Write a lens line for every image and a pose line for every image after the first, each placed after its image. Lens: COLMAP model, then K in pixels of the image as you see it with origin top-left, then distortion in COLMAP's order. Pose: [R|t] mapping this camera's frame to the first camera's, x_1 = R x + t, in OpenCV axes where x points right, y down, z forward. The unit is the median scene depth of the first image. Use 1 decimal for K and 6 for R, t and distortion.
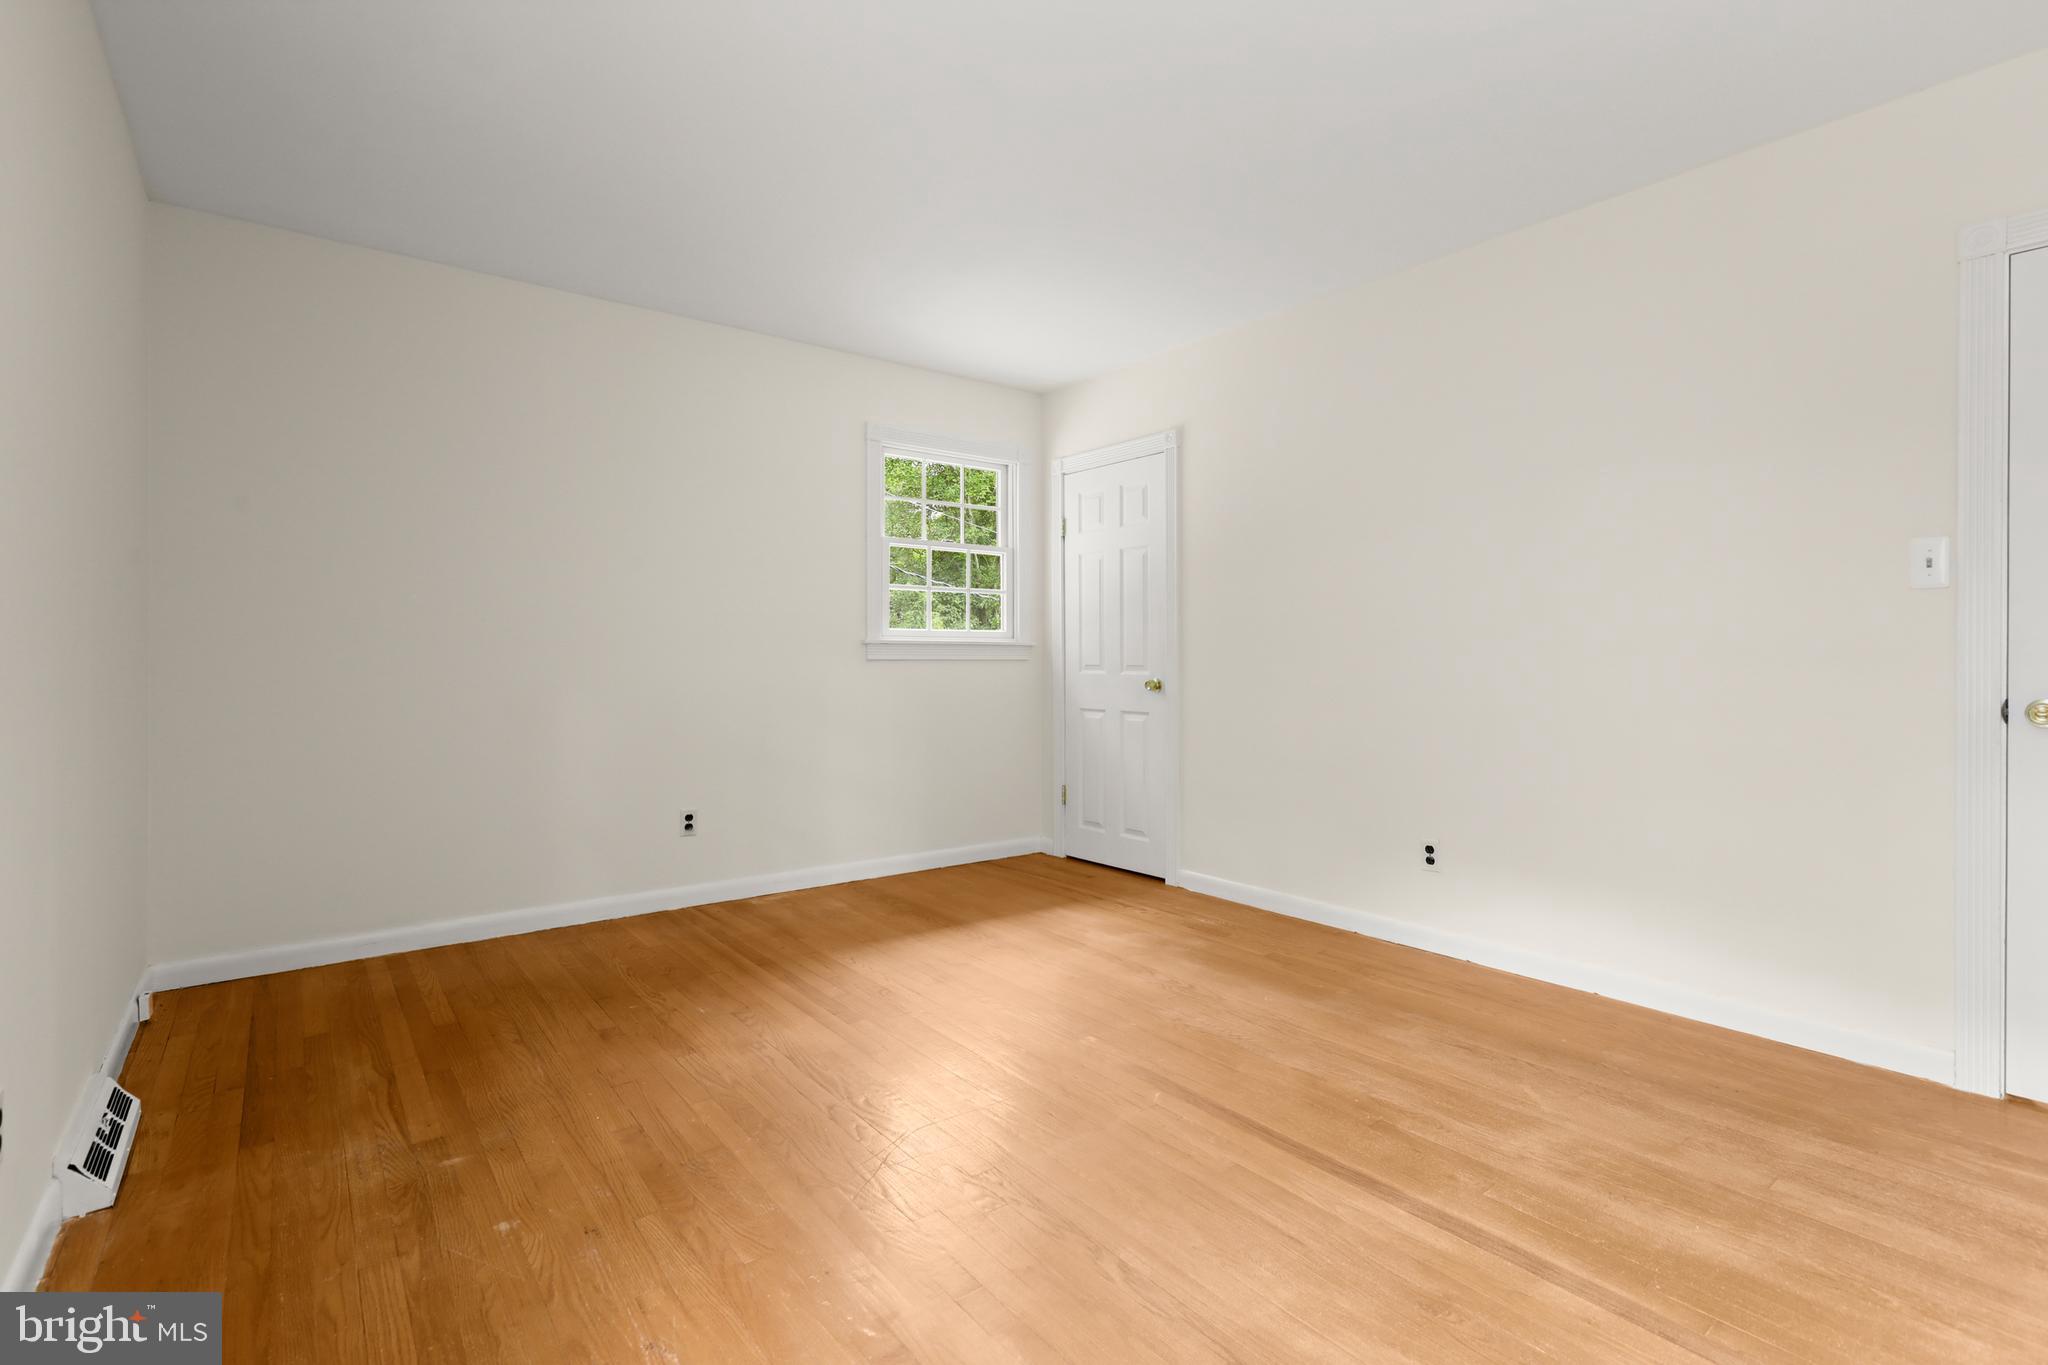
lens RADIAL K [[934.3, 0, 1020.5], [0, 934.3, 674.6], [0, 0, 1]] dist [0.001136, 0.000241]
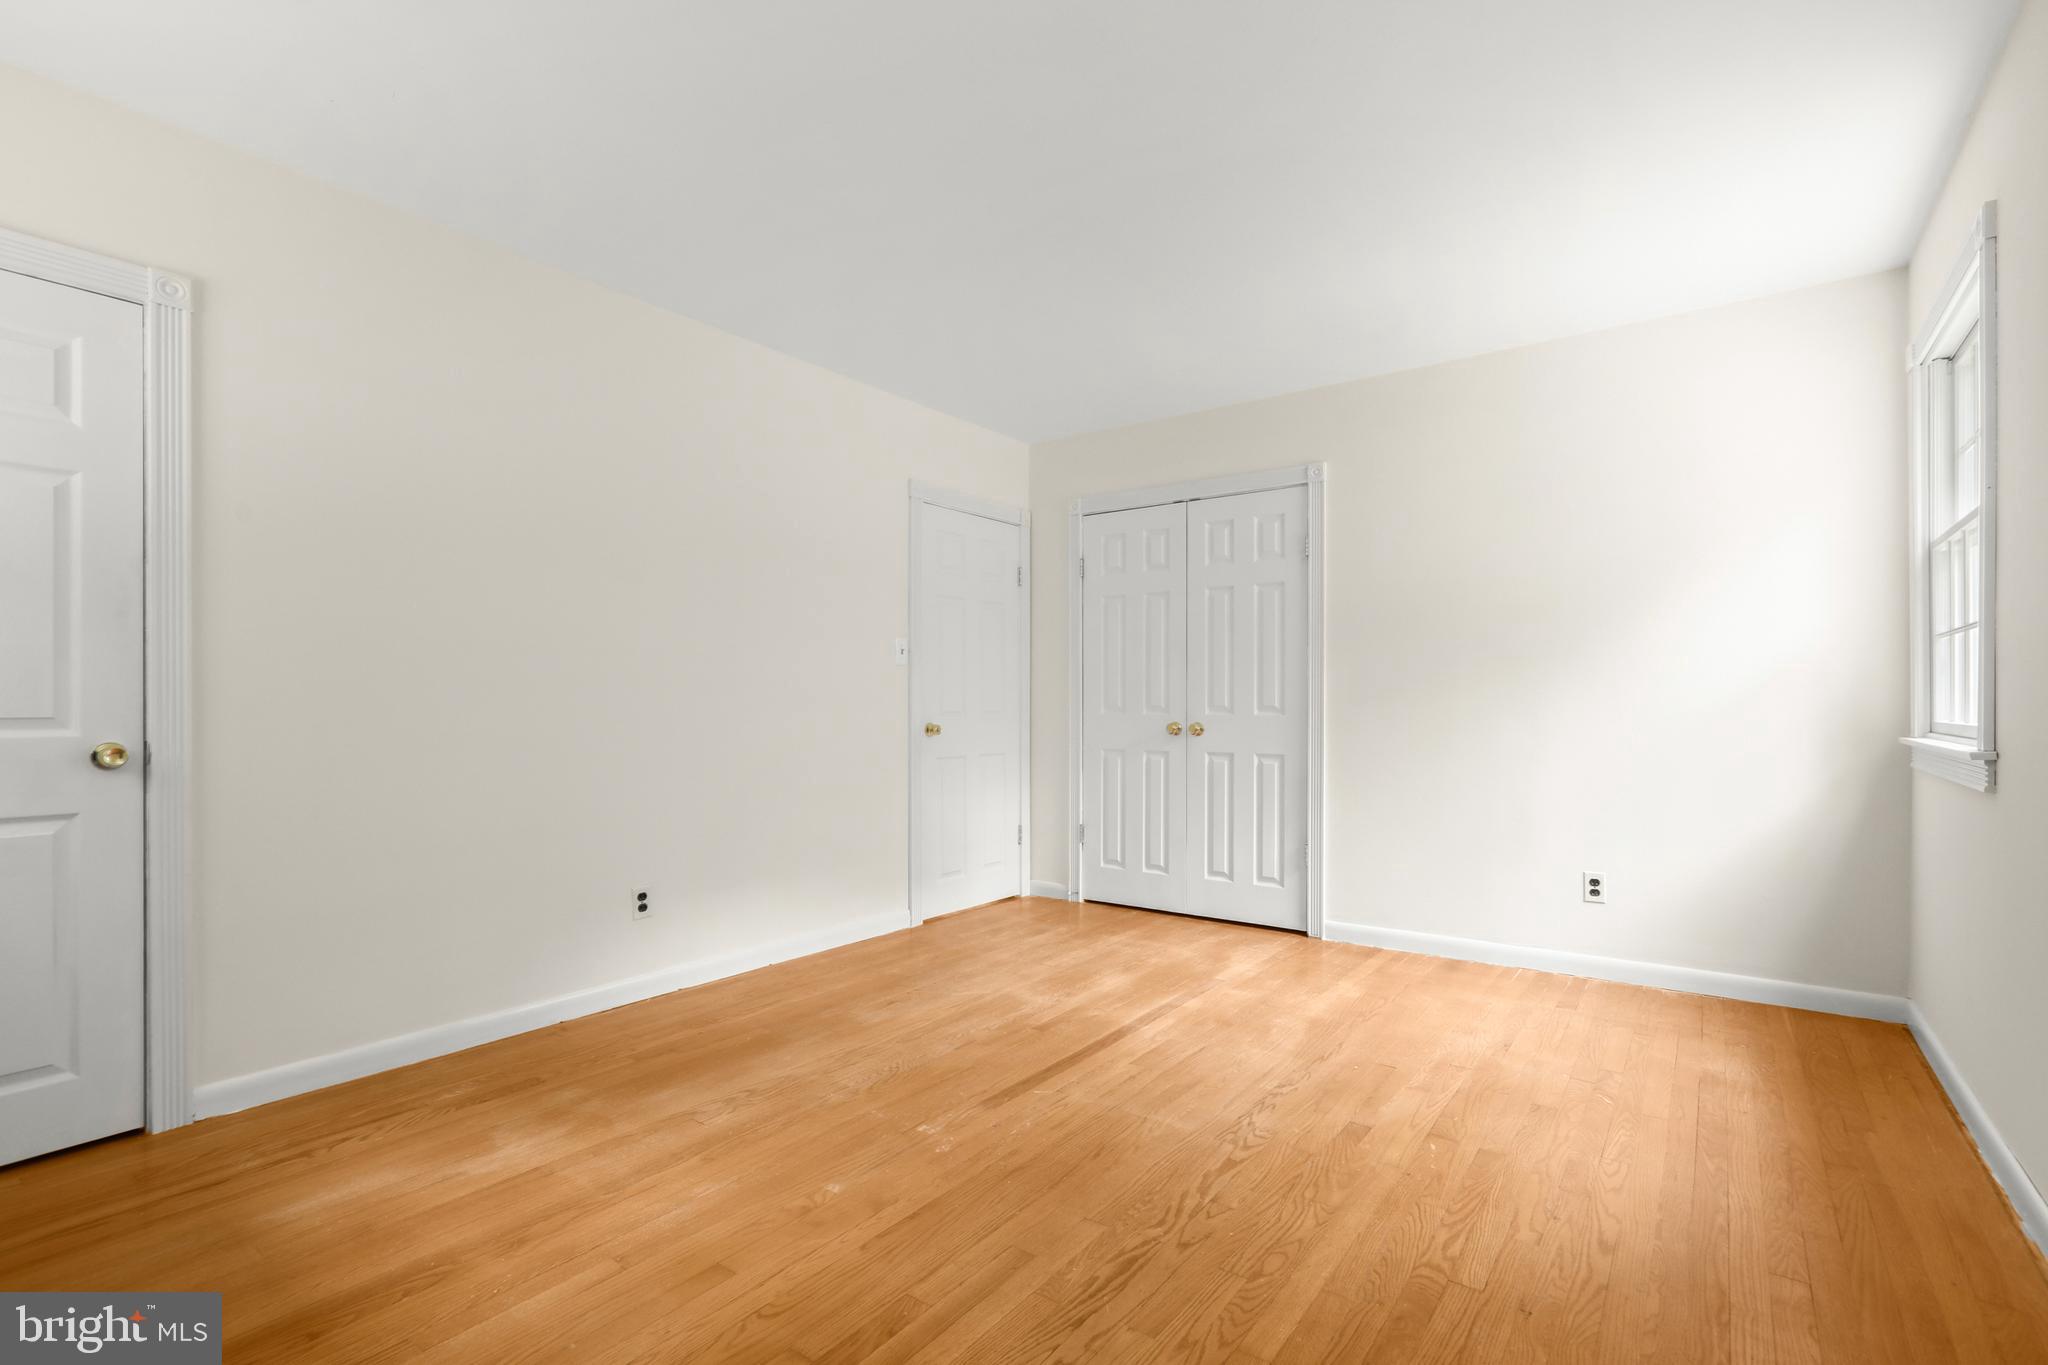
lens RADIAL K [[934.3, 0, 1020.5], [0, 934.3, 674.6], [0, 0, 1]] dist [0.001136, 0.000241]
pose [[-0.264101, 0.031126, 0.963993, -0.974416], [0.012944, 0.999503, -0.028727, -0.021953], [-0.964408, 0.004891, -0.264373, 1.348640]]
